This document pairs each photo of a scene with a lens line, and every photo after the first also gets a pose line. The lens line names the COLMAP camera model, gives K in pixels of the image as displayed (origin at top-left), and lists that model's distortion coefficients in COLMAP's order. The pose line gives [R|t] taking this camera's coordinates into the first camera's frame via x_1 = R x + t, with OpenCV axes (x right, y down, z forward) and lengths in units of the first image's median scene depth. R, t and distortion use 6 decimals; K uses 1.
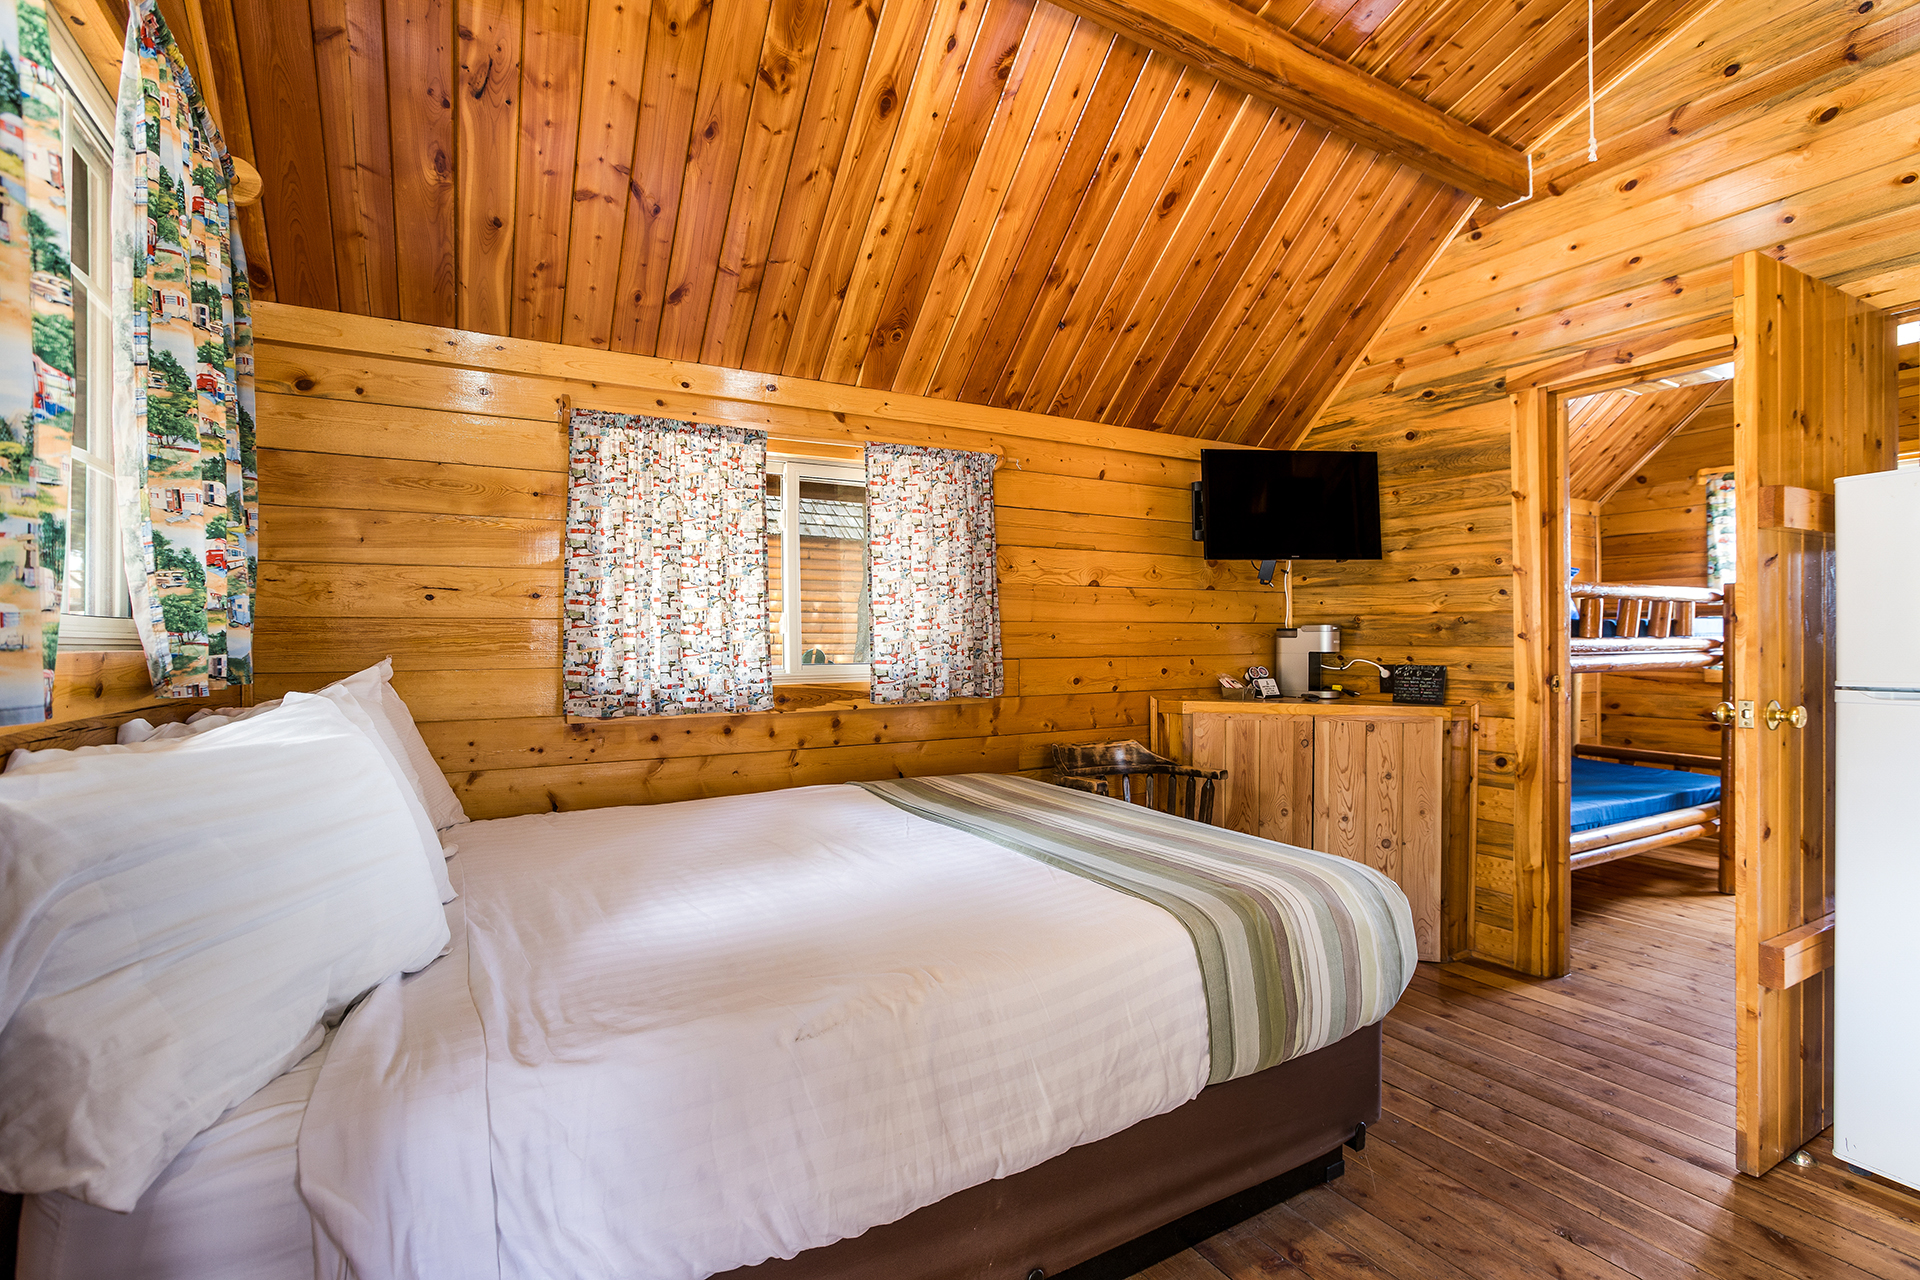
lens RADIAL K [[863.1, 0, 964.3], [0, 863.1, 641.2], [0, 0, 1]] dist [-0.029047, 0.013306]
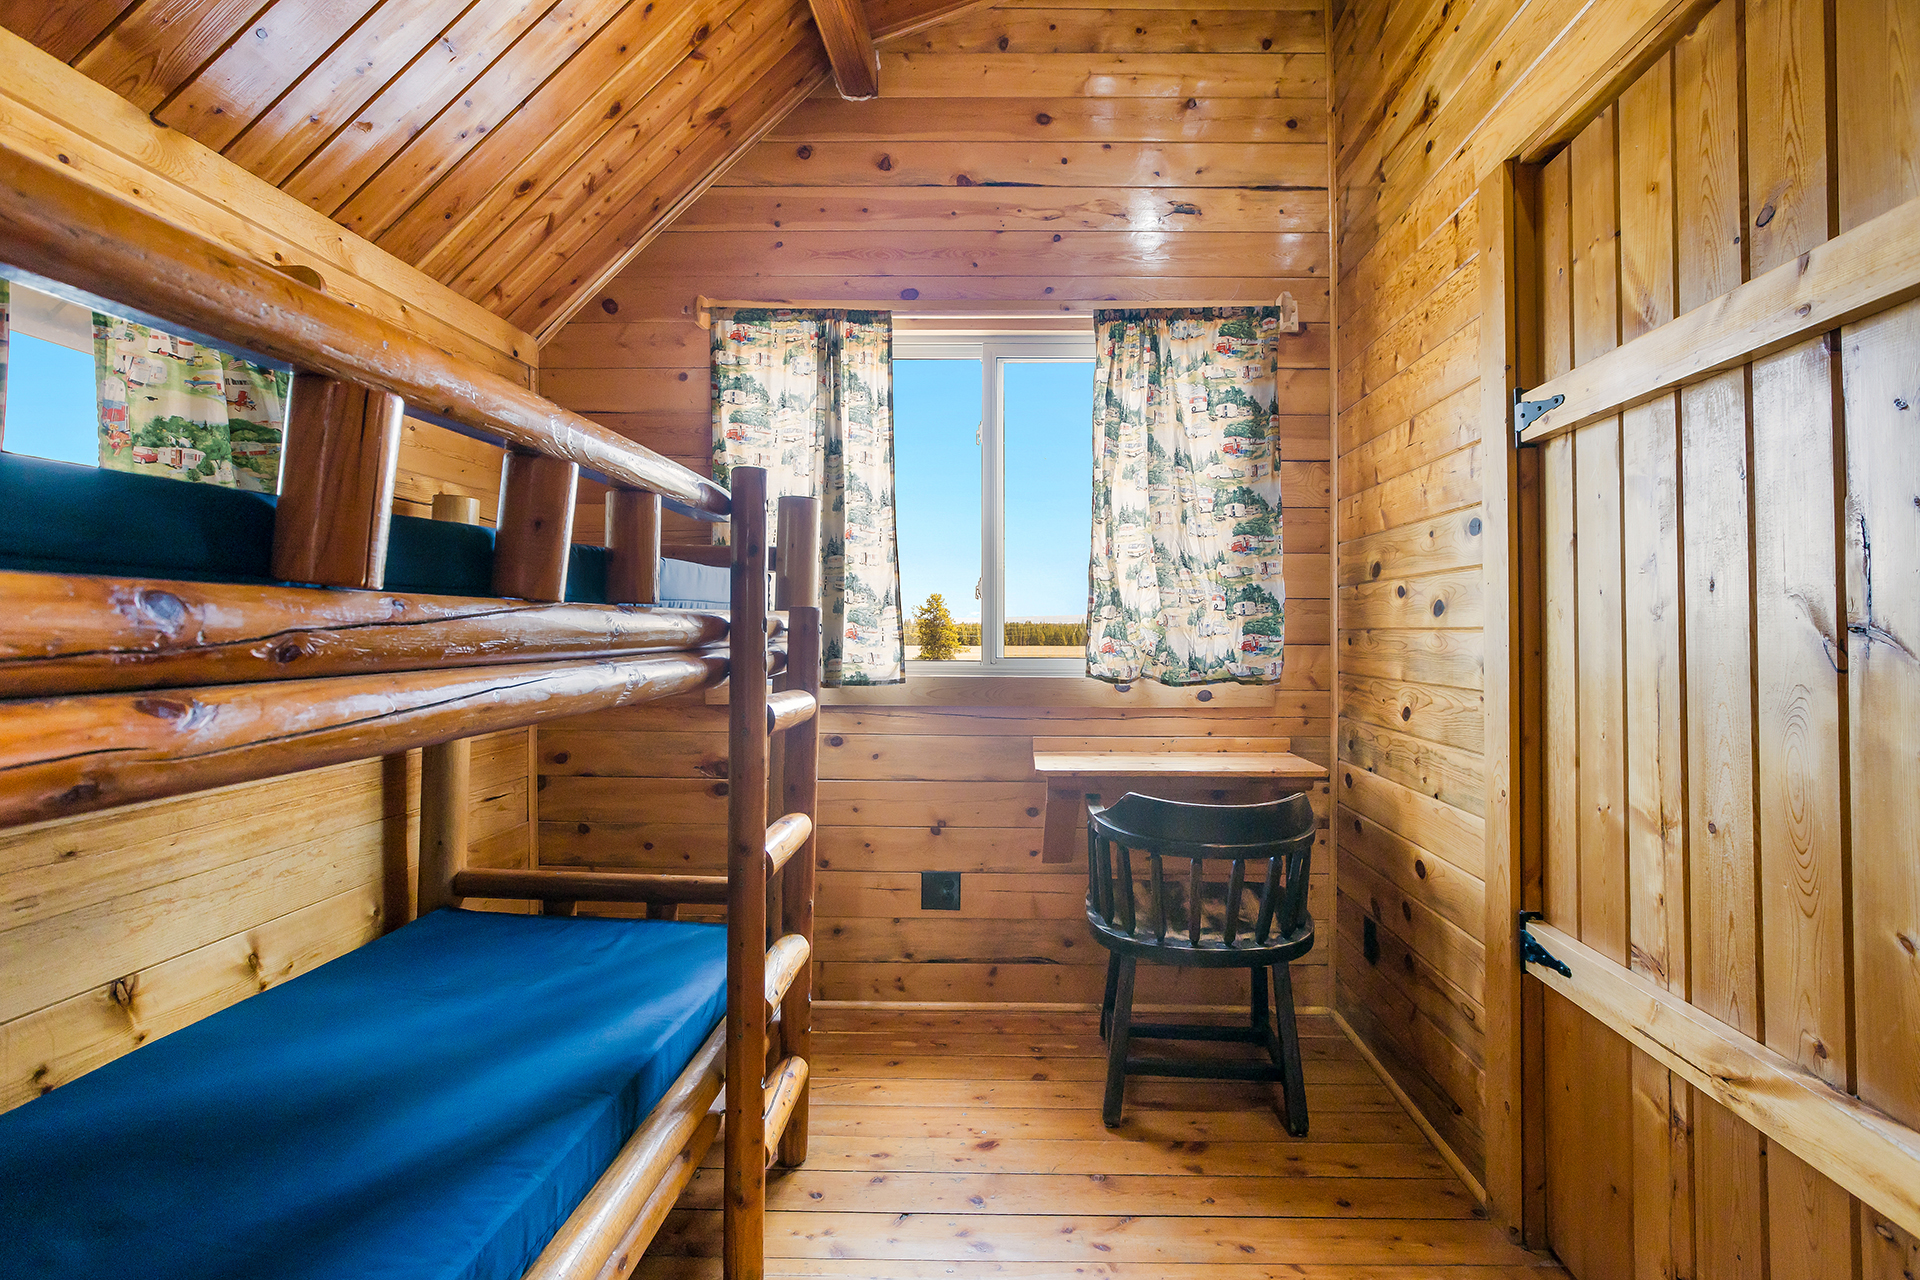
lens RADIAL K [[863.1, 0, 962.5], [0, 863.1, 627.9], [0, 0, 1]] dist [-0.029047, 0.013306]
pose [[0.552662, 0.006133, 0.833383, 0.522463], [-0.002213, 0.999980, -0.005892, 0.003737], [-0.833402, 0.001412, 0.552665, 0.582906]]
